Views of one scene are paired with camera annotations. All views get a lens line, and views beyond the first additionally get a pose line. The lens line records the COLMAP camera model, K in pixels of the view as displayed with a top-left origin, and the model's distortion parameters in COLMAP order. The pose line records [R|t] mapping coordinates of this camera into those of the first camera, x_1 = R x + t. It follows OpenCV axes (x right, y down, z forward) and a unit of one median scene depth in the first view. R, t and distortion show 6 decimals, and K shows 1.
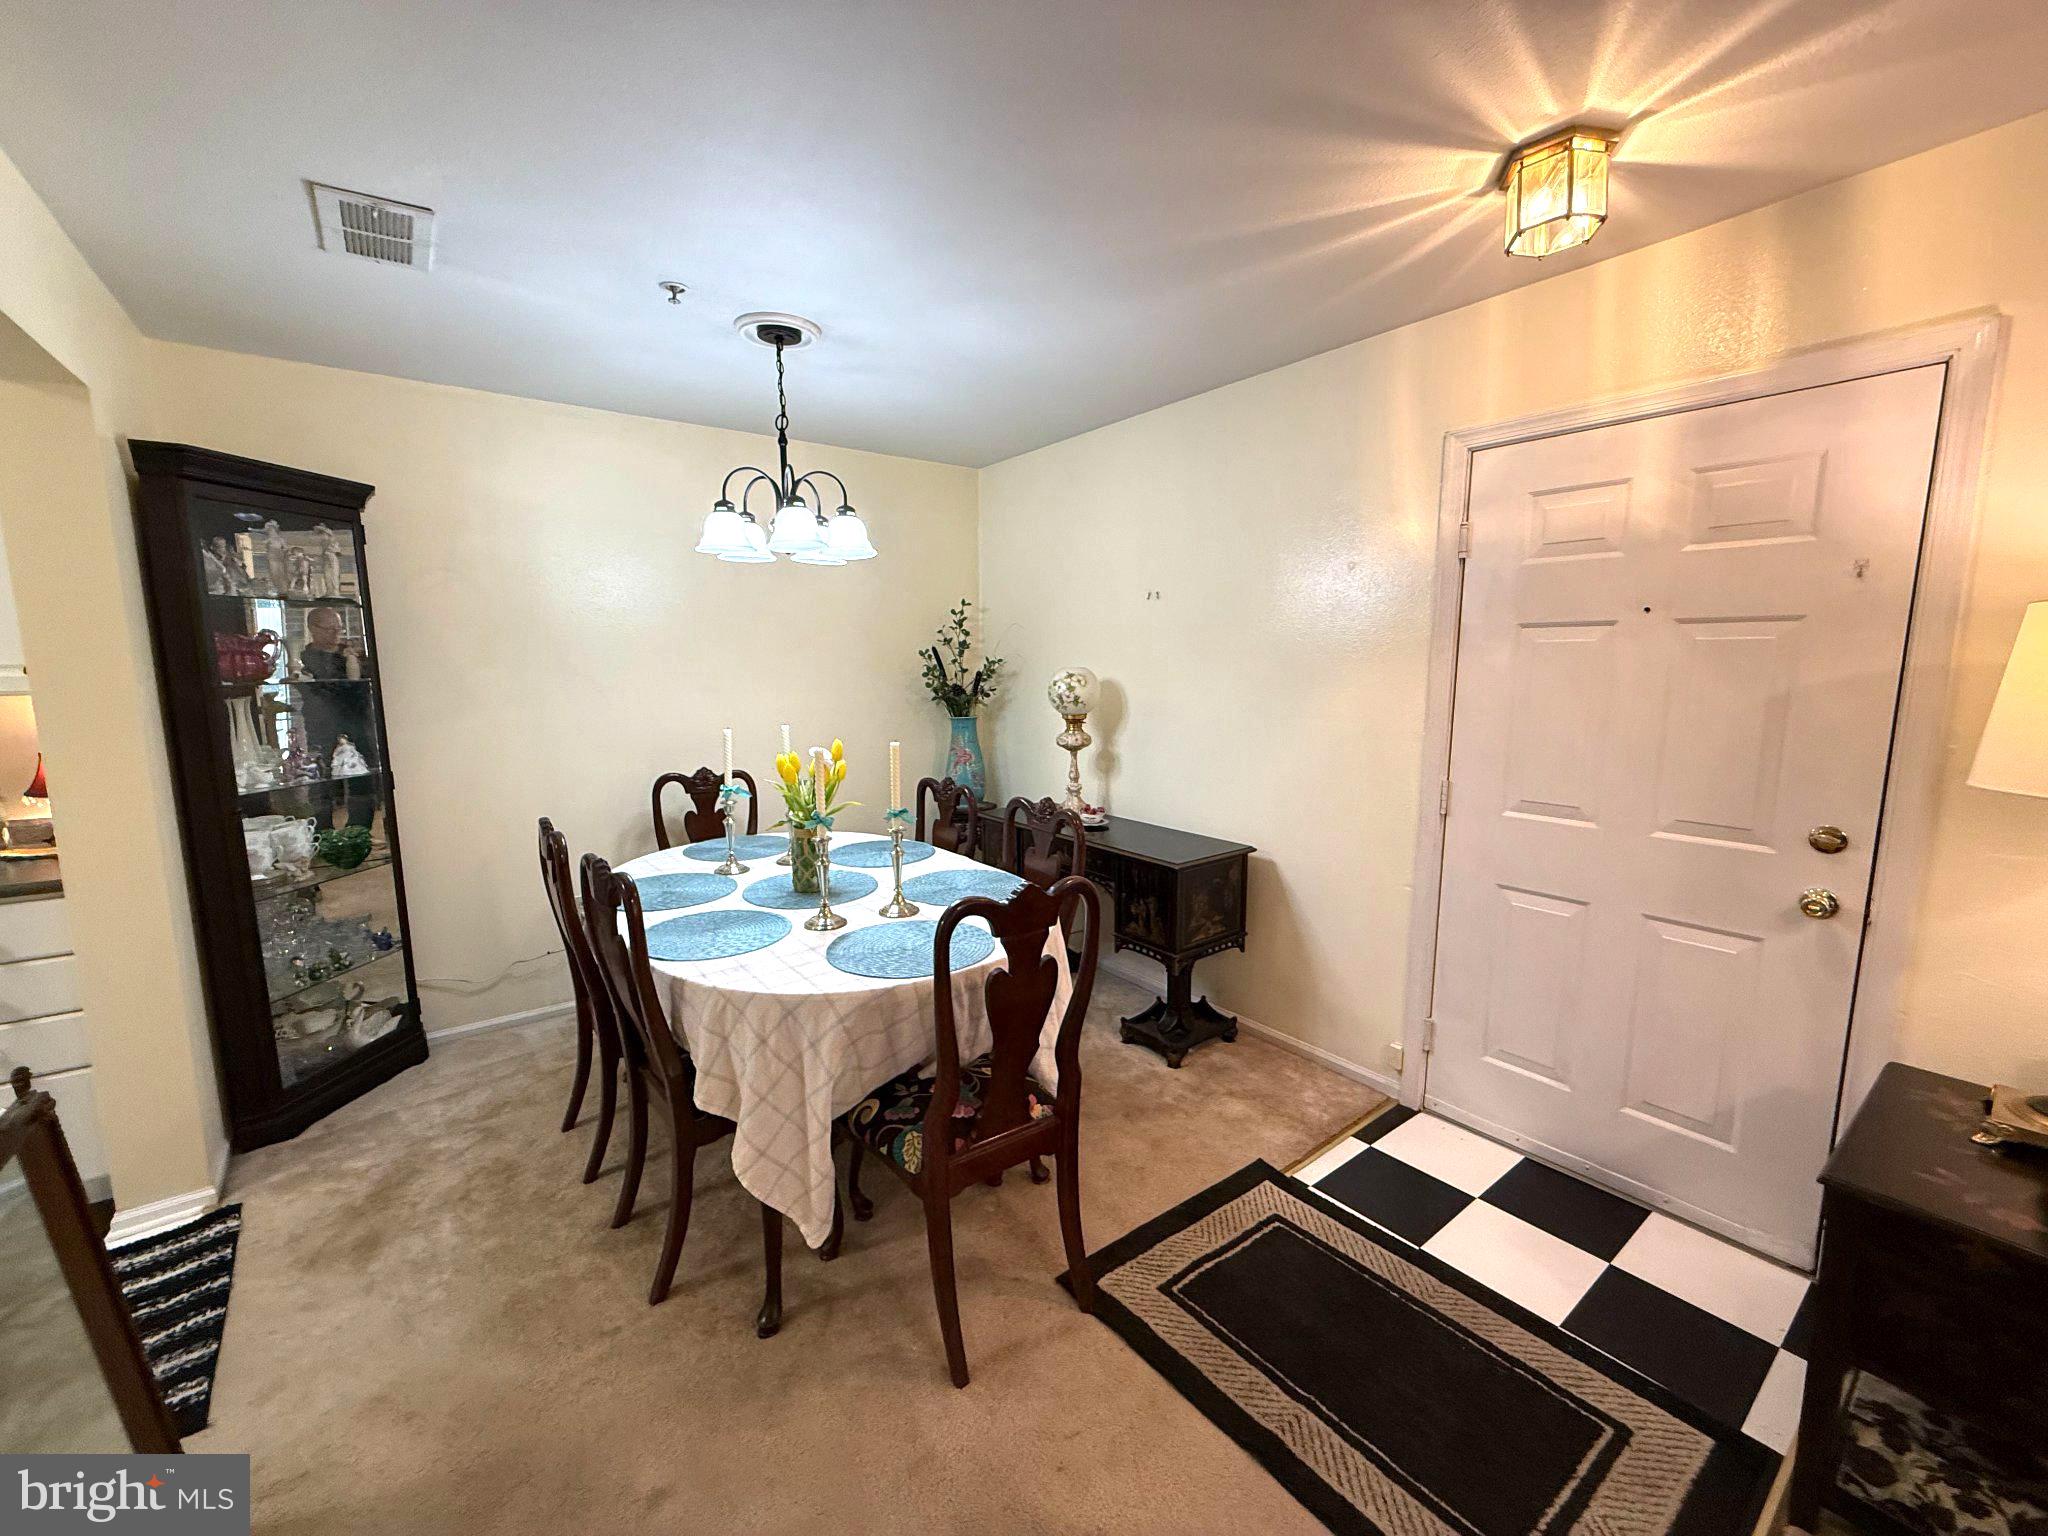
lens RADIAL K [[815.4, 0, 1024.0], [0, 815.4, 768.0], [0, 0, 1]] dist [-0.001053, 0.000299]
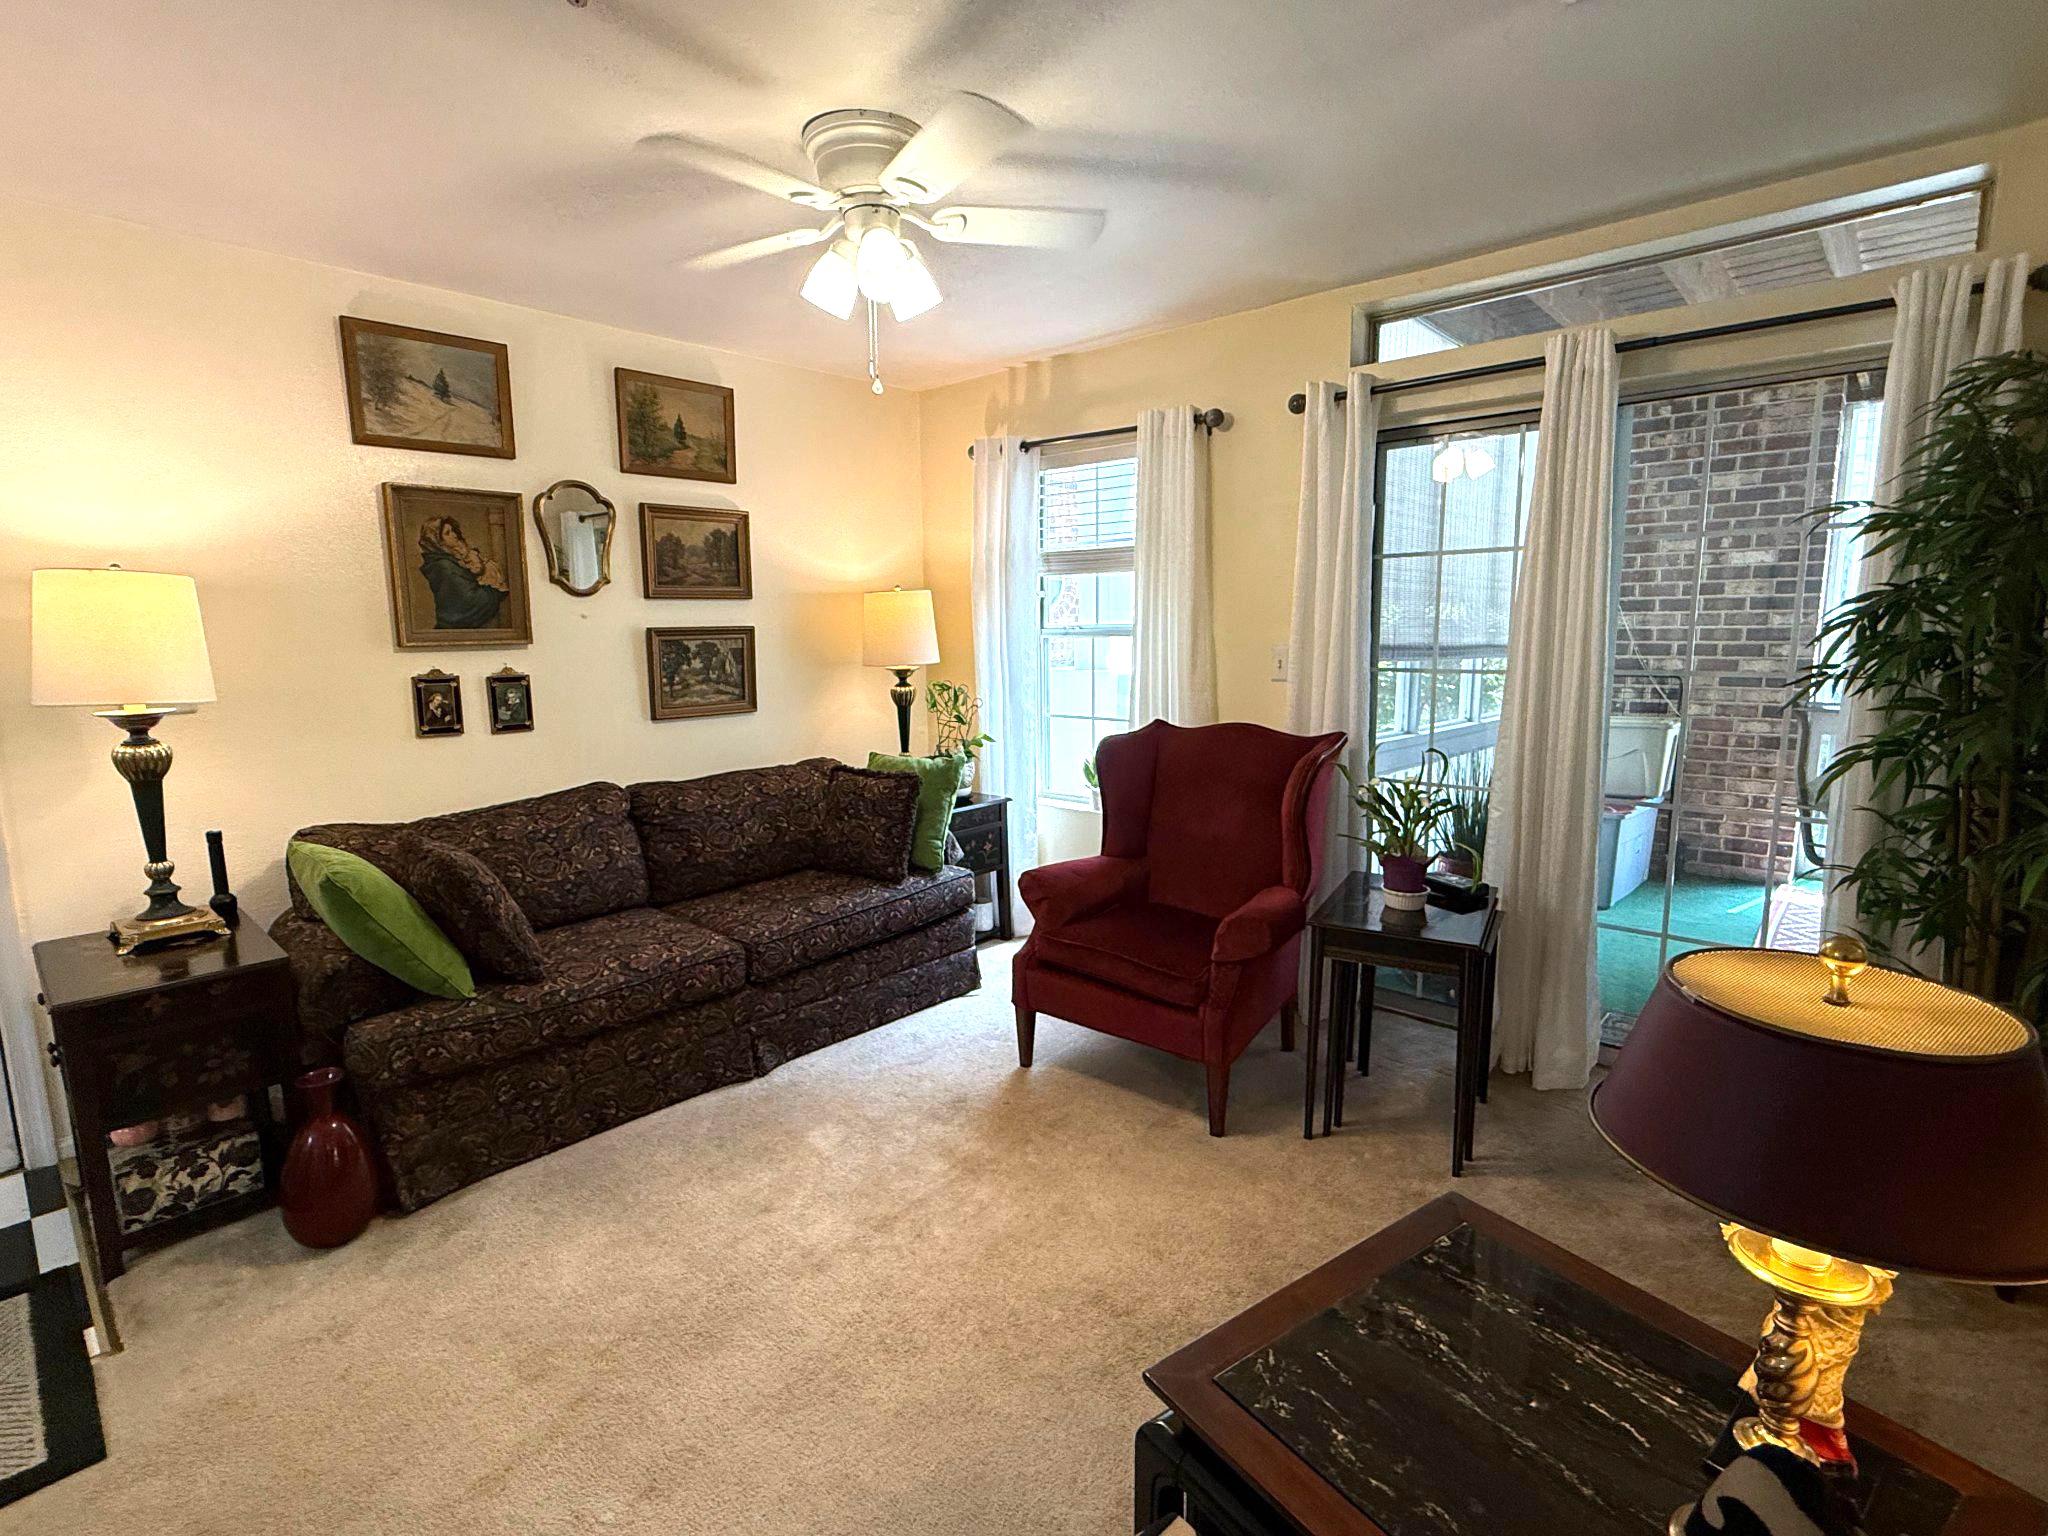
lens RADIAL K [[974.6, 0, 1024.0], [0, 974.6, 768.0], [0, 0, 1]] dist [-0.001732, -0.000288]
pose [[-0.186137, -0.138022, 0.972781, -0.598049], [0.147157, 0.975000, 0.166494, 0.081060], [-0.971441, 0.174142, -0.161173, -0.251124]]
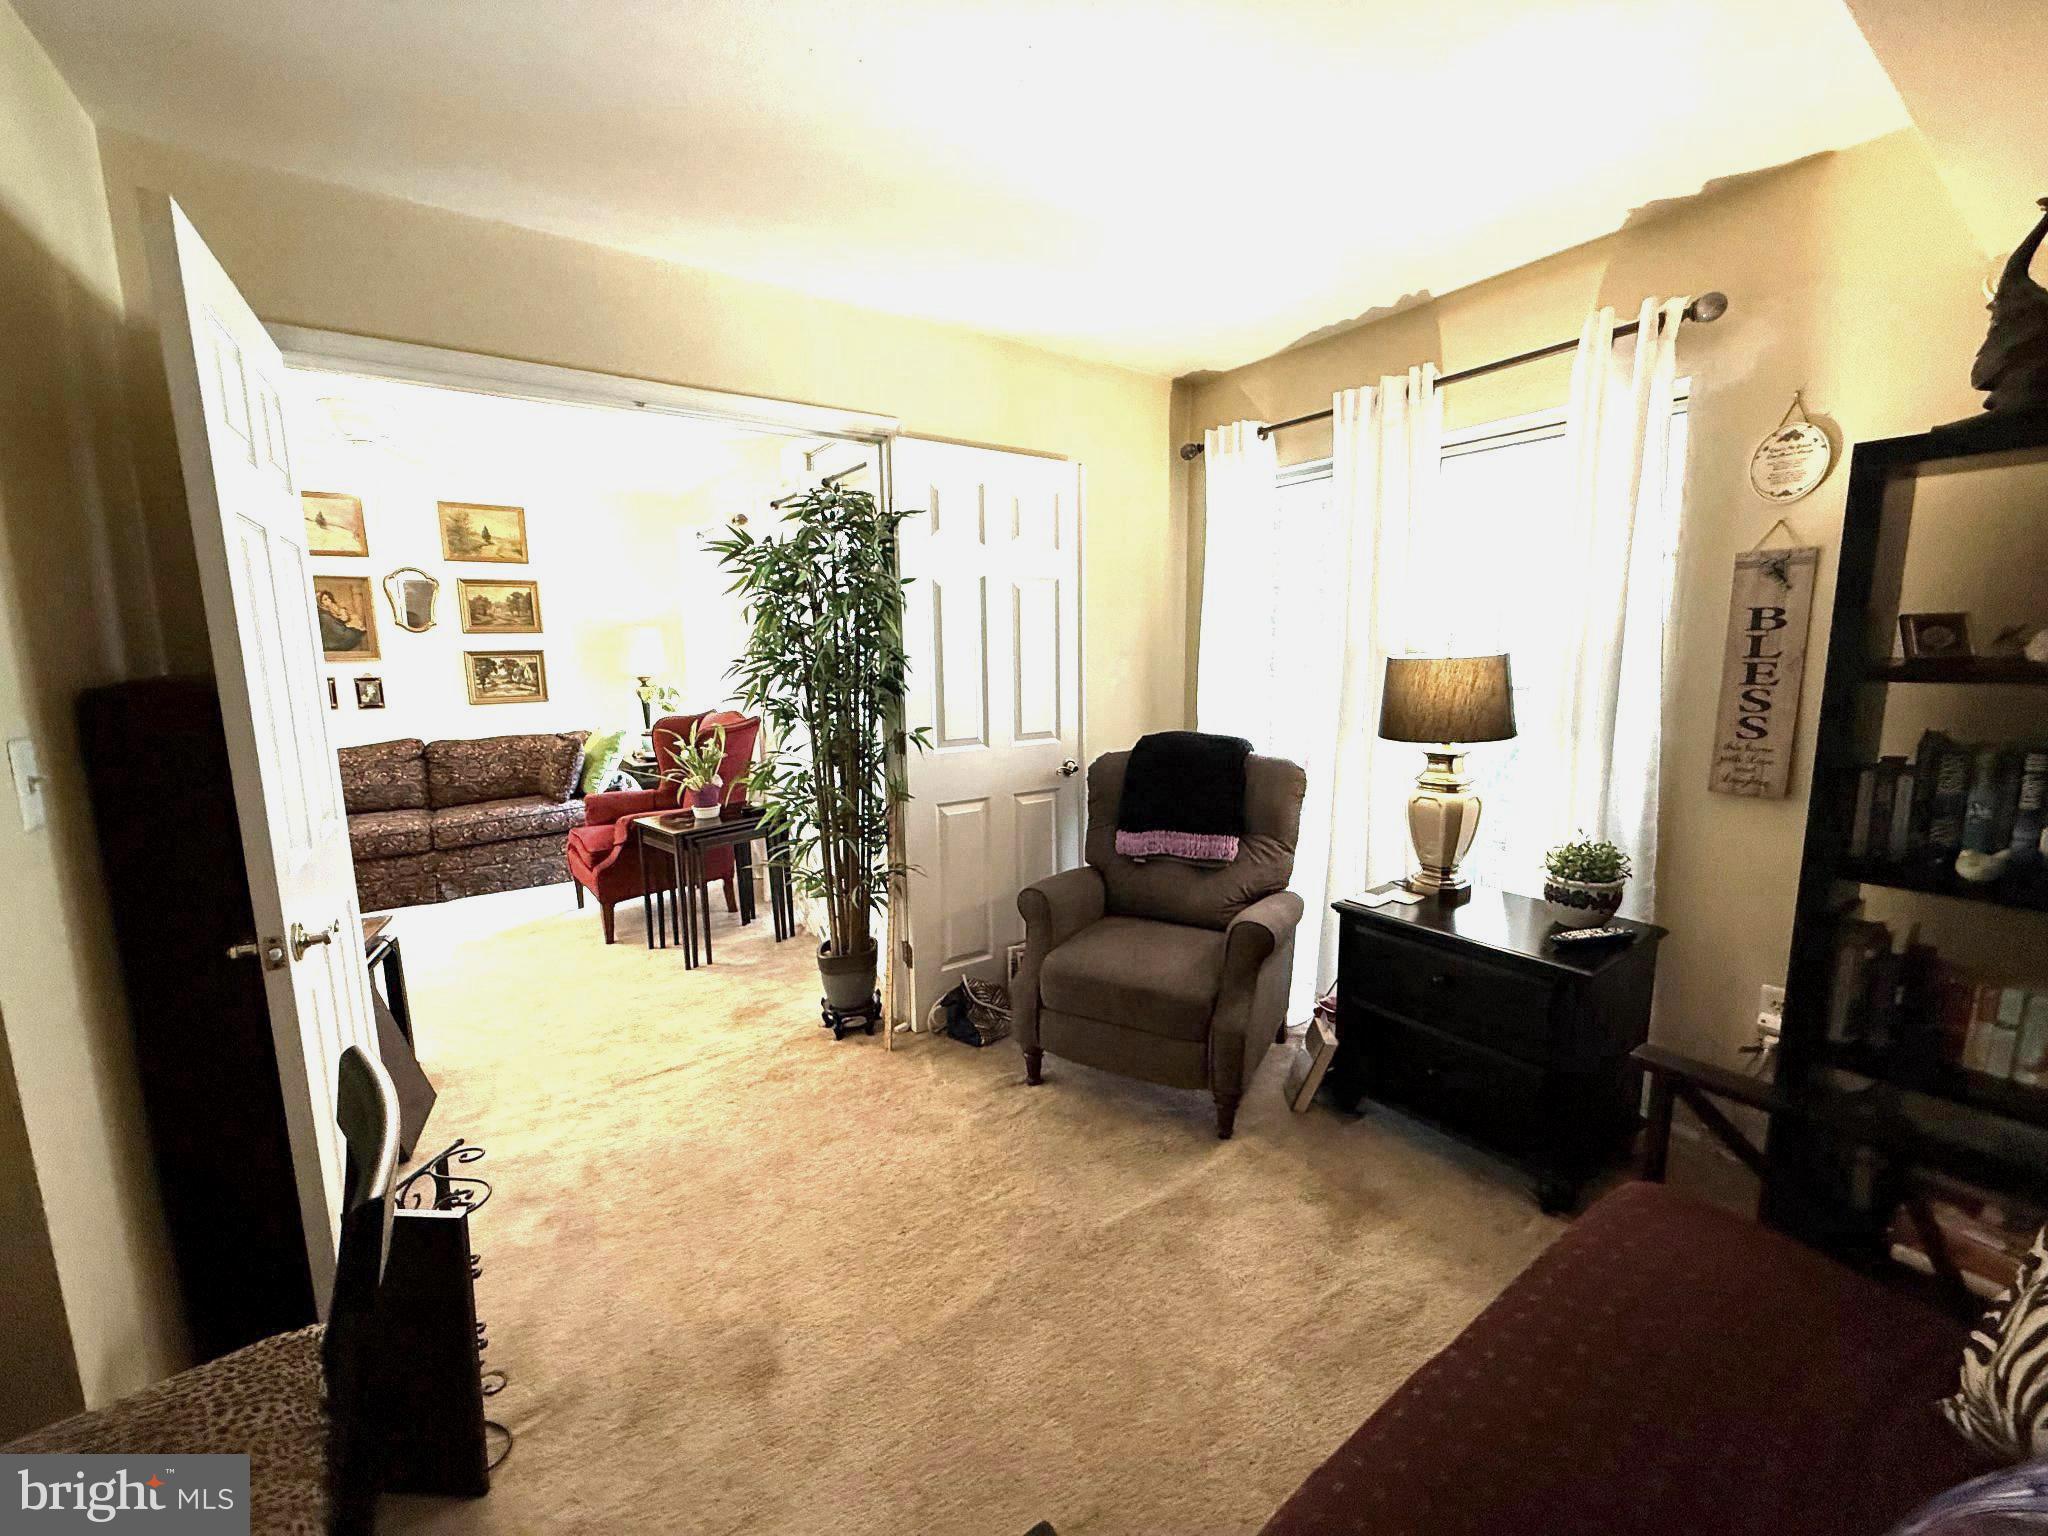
lens RADIAL K [[815.4, 0, 1024.0], [0, 815.4, 768.0], [0, 0, 1]] dist [-0.001053, 0.000299]
pose [[0.031647, -0.145477, 0.988855, -1.375930], [0.149864, 0.978857, 0.139210, 0.344324], [-0.988200, 0.143789, 0.052779, -2.083335]]
